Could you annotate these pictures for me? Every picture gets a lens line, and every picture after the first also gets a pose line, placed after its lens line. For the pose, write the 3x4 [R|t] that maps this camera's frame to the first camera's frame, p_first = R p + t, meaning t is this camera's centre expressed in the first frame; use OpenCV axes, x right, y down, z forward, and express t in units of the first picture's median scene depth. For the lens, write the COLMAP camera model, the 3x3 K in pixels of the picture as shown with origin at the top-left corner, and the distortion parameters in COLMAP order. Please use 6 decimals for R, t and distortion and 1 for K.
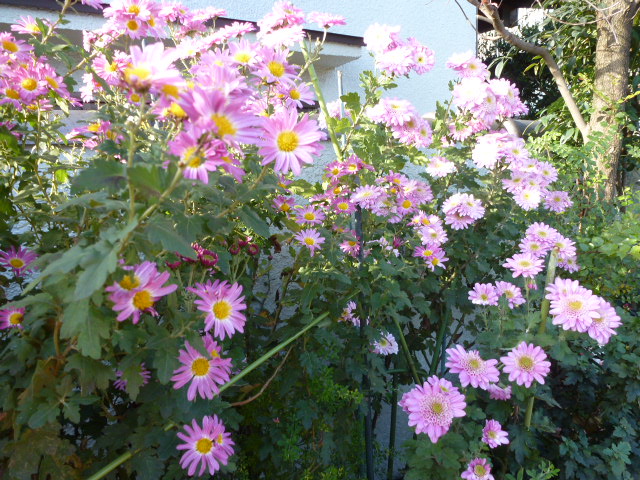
lens RADIAL K [[448.3, 0, 318.5], [0, 448.3, 242.0], [0, 0, 1]] dist [-0.050656, 0.002439]
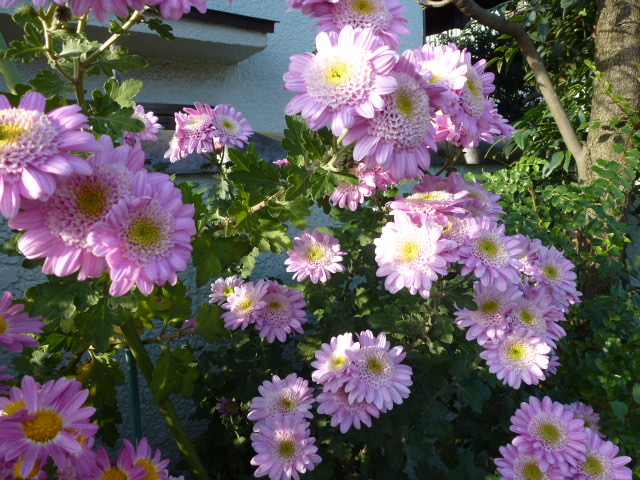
lens RADIAL K [[448.3, 0, 324.2], [0, 448.3, 239.3], [0, 0, 1]] dist [-0.050656, 0.002439]
pose [[0.994958, -0.012968, 0.099450, 0.238158], [0.014652, 0.999761, -0.016220, -0.179646], [-0.099216, 0.017596, 0.994910, 0.564106]]
